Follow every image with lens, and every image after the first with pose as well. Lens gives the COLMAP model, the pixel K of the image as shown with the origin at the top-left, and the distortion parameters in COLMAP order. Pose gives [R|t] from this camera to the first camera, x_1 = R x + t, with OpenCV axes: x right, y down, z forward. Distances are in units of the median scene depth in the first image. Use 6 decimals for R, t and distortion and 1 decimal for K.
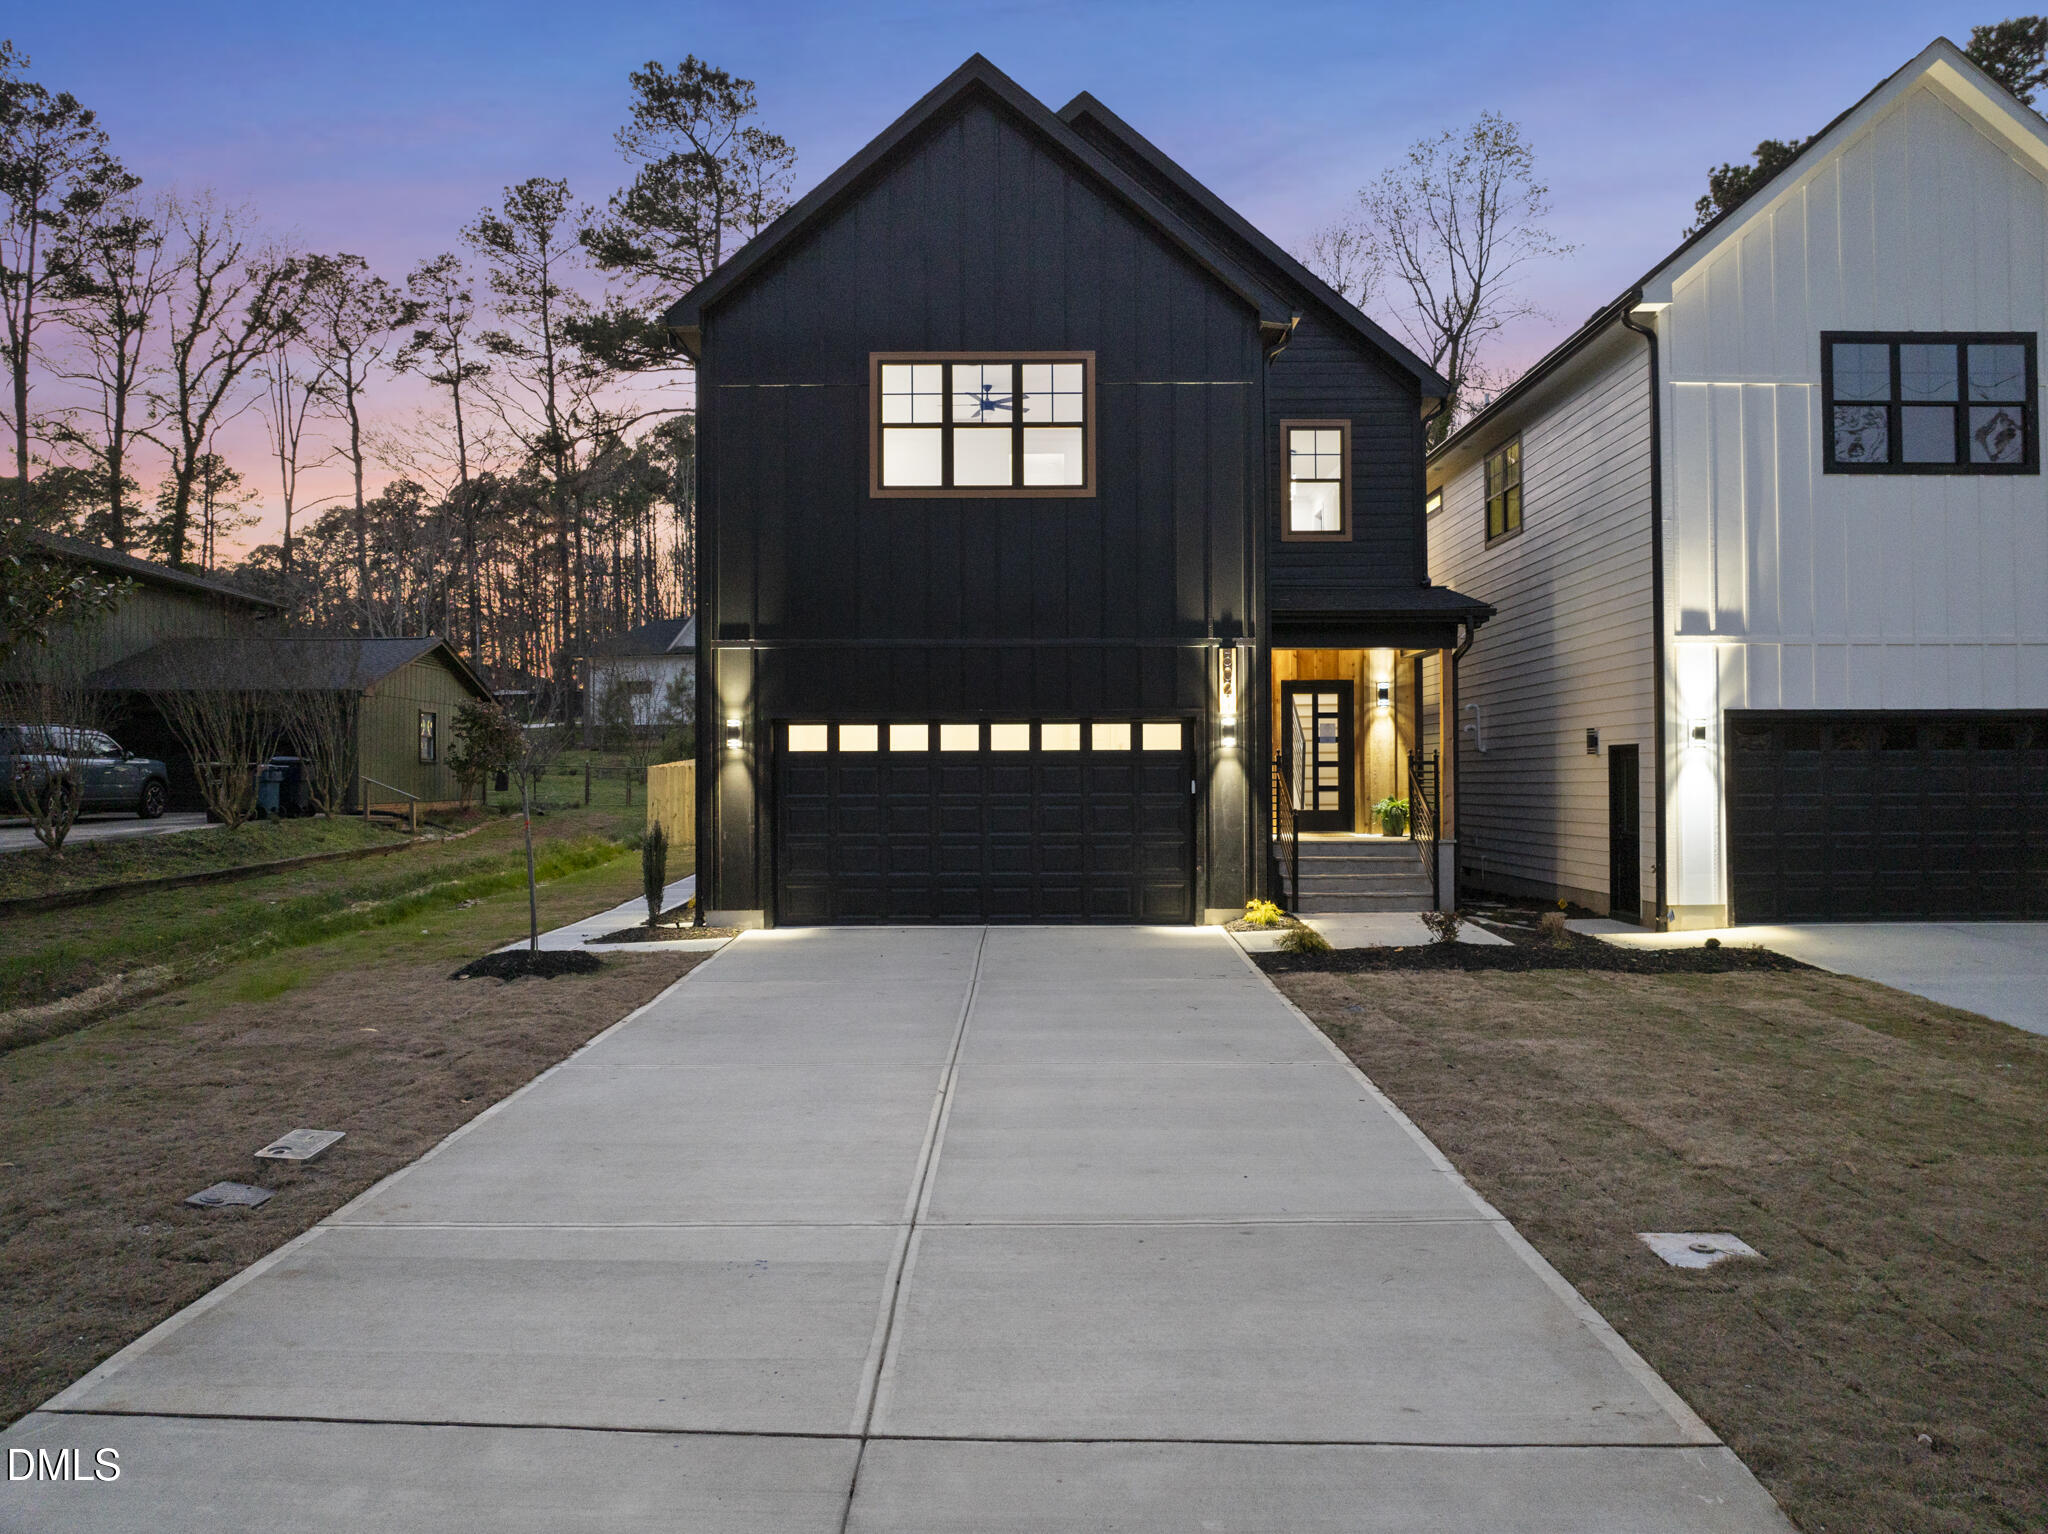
lens RADIAL K [[1414.9, 0, 1024.0], [0, 1414.9, 767.0], [0, 0, 1]] dist [-0.053872, 0.002036]
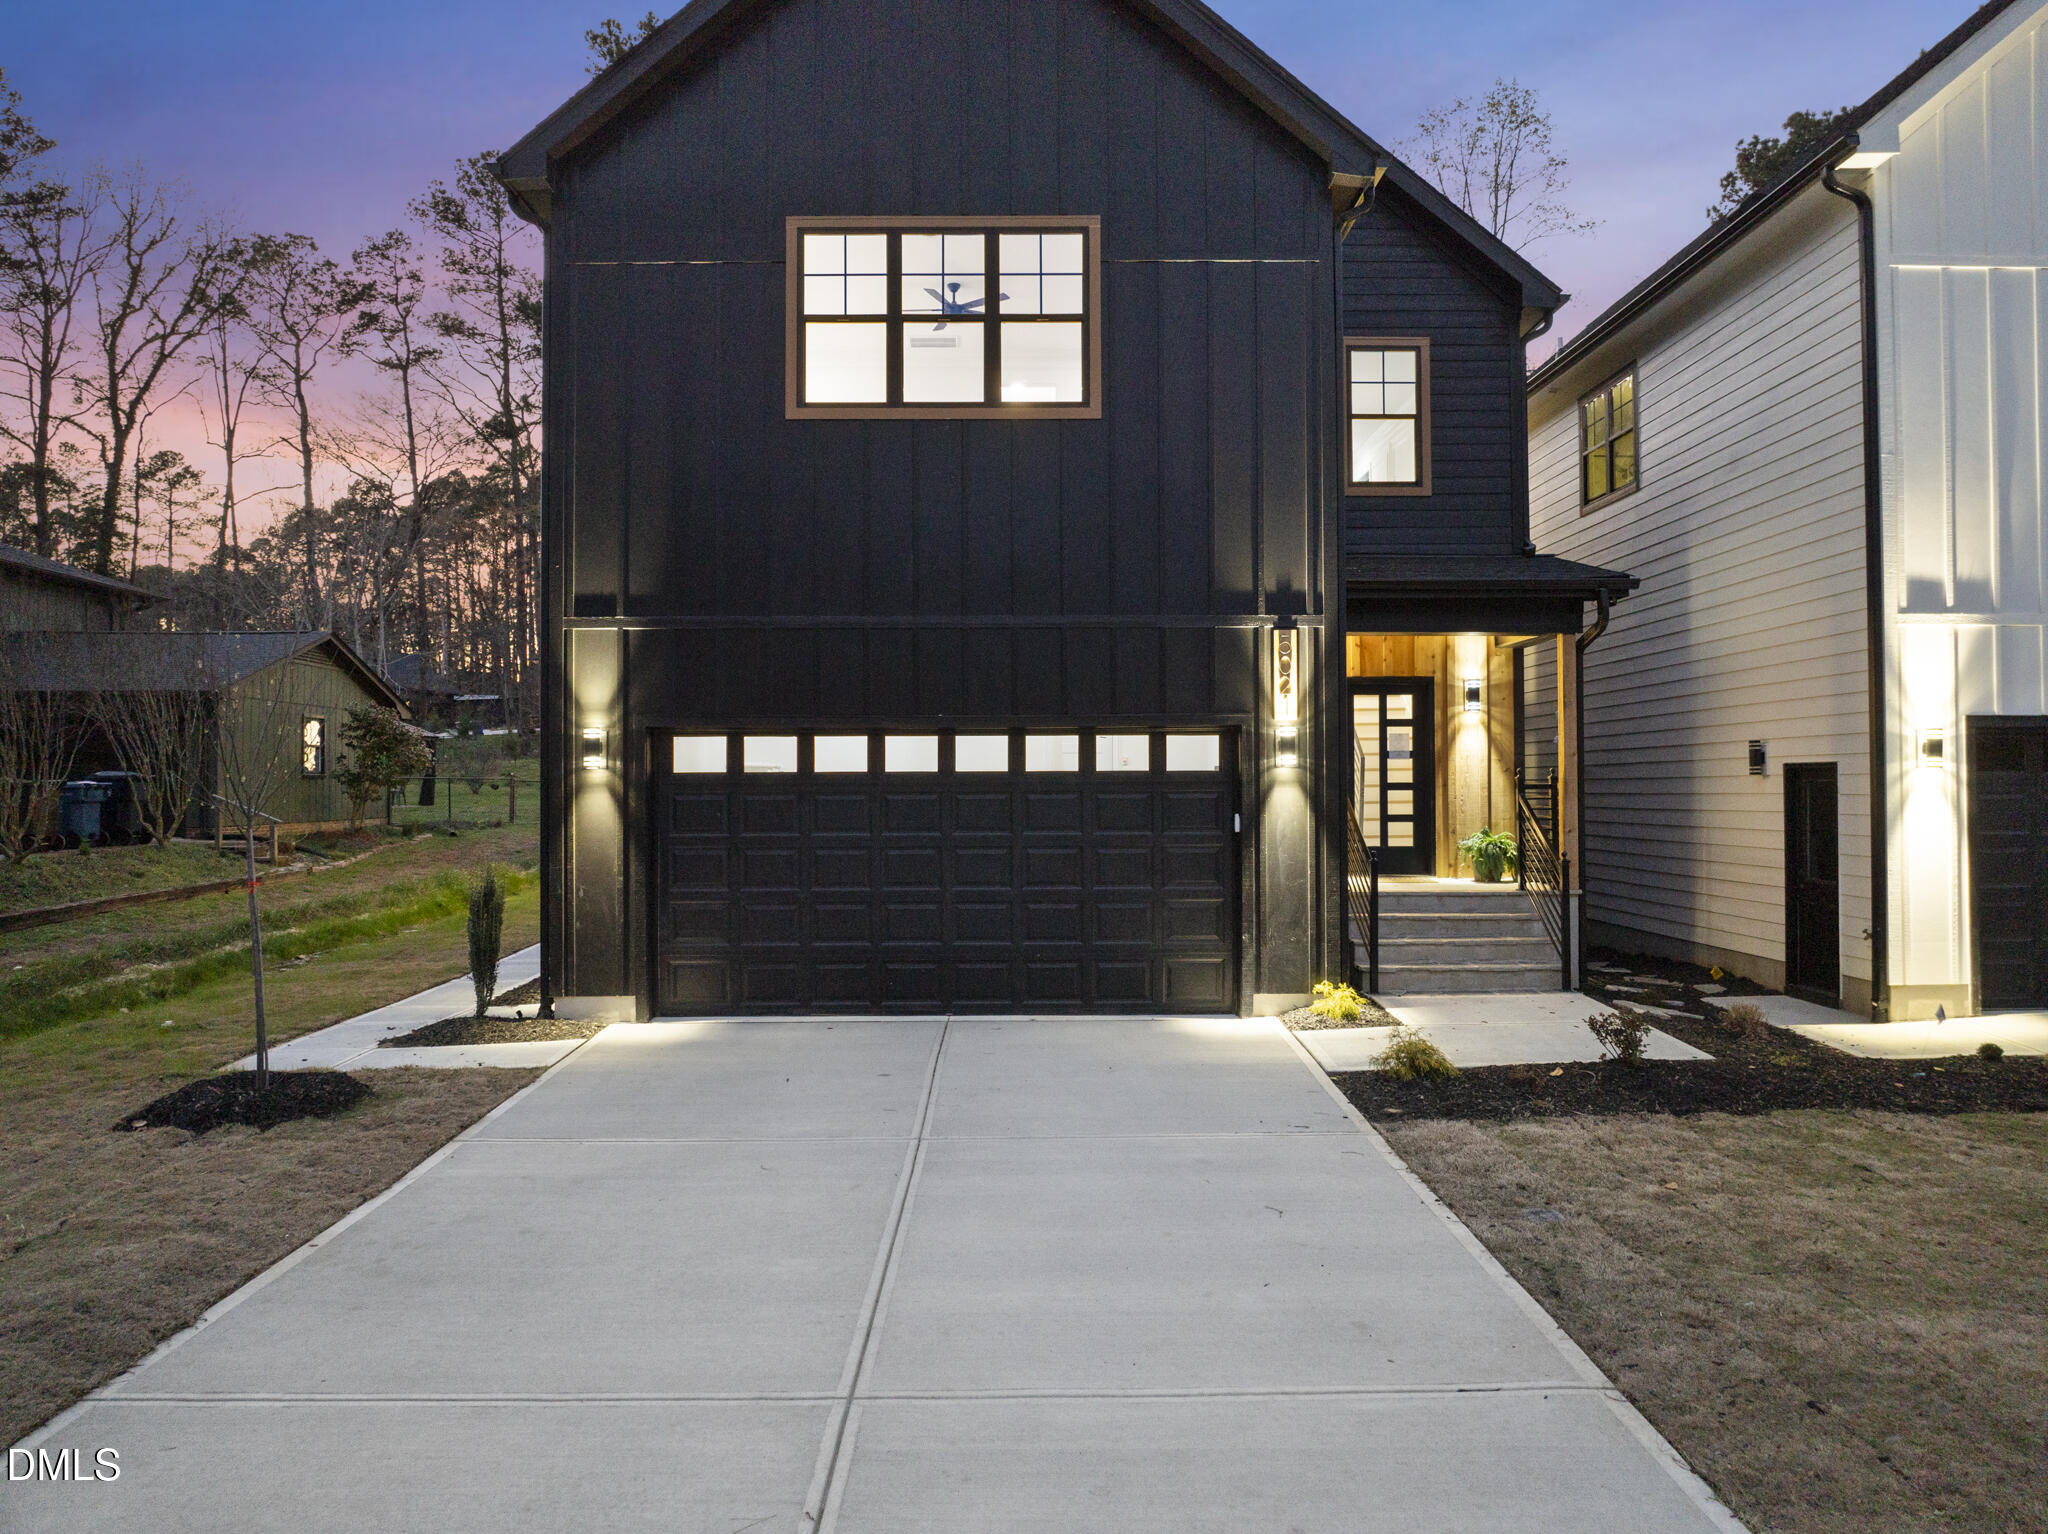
lens RADIAL K [[1429.6, 0, 1024.0], [0, 1429.6, 767.0], [0, 0, 1]] dist [-0.063340, 0.029369]
pose [[0.999951, 0.000315, 0.009904, 0.004074], [-0.000269, 0.999989, -0.004607, -0.009723], [-0.009905, 0.004604, 0.999940, 0.248194]]
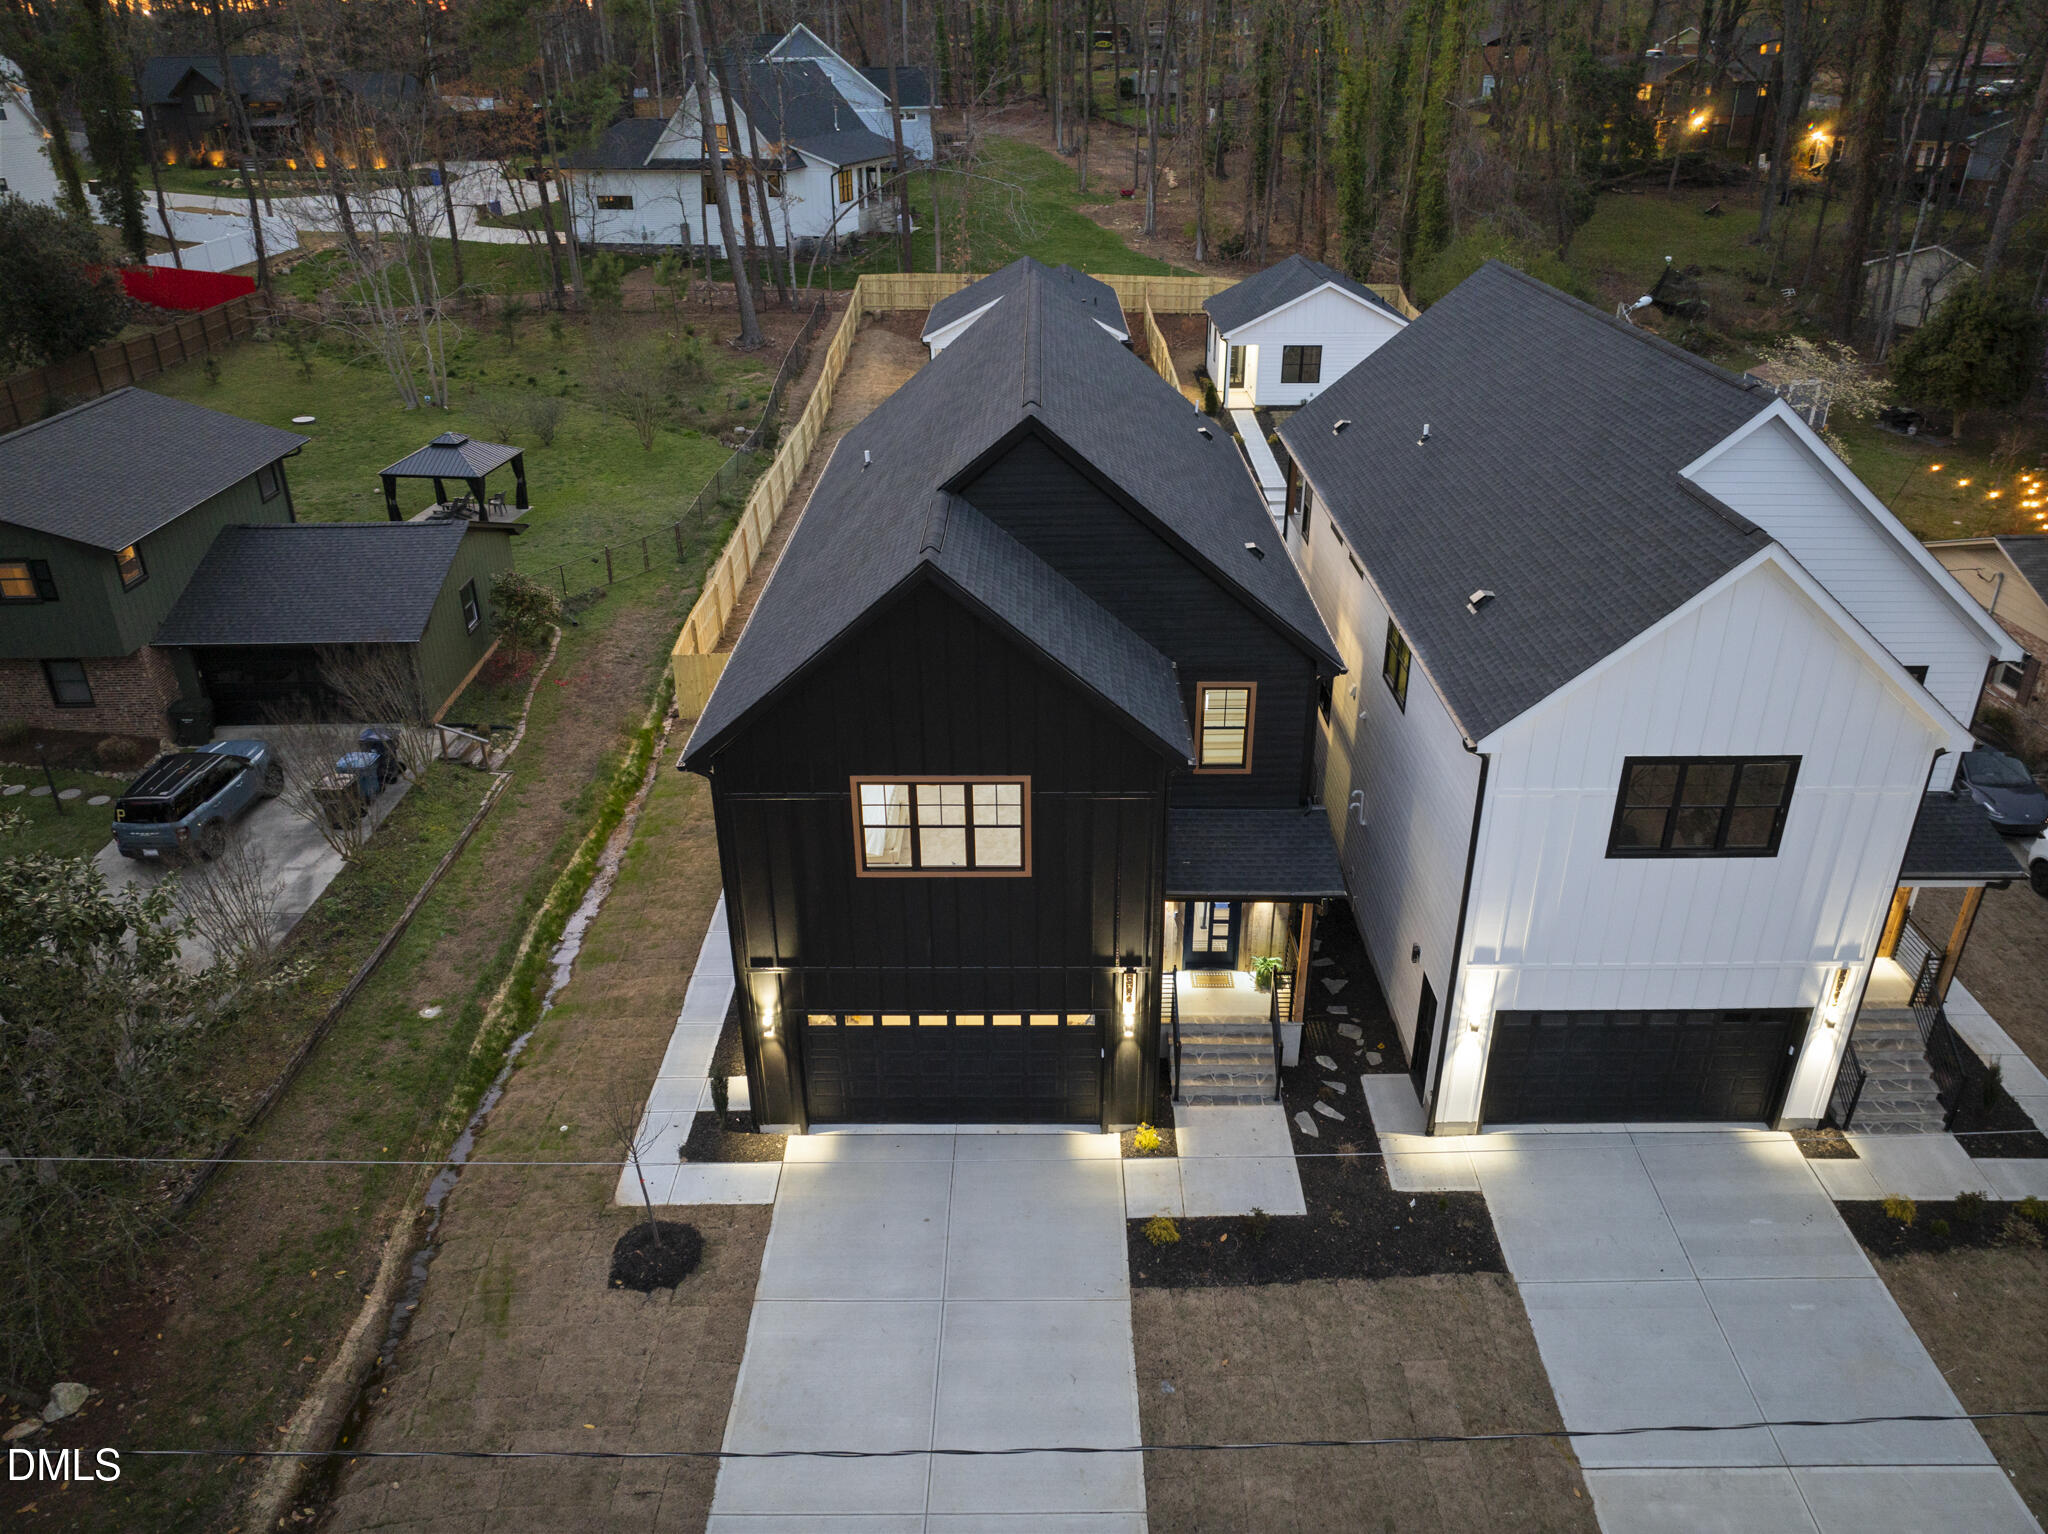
lens RADIAL K [[1374.5, 0, 1024.0], [0, 1374.5, 767.0], [0, 0, 1]] dist [-0.042292, -0.048978]
pose [[0.999970, -0.002896, -0.007196, 0.047460], [0.005774, 0.897352, 0.441278, -0.744505], [0.005180, -0.441306, 0.897342, -0.076144]]
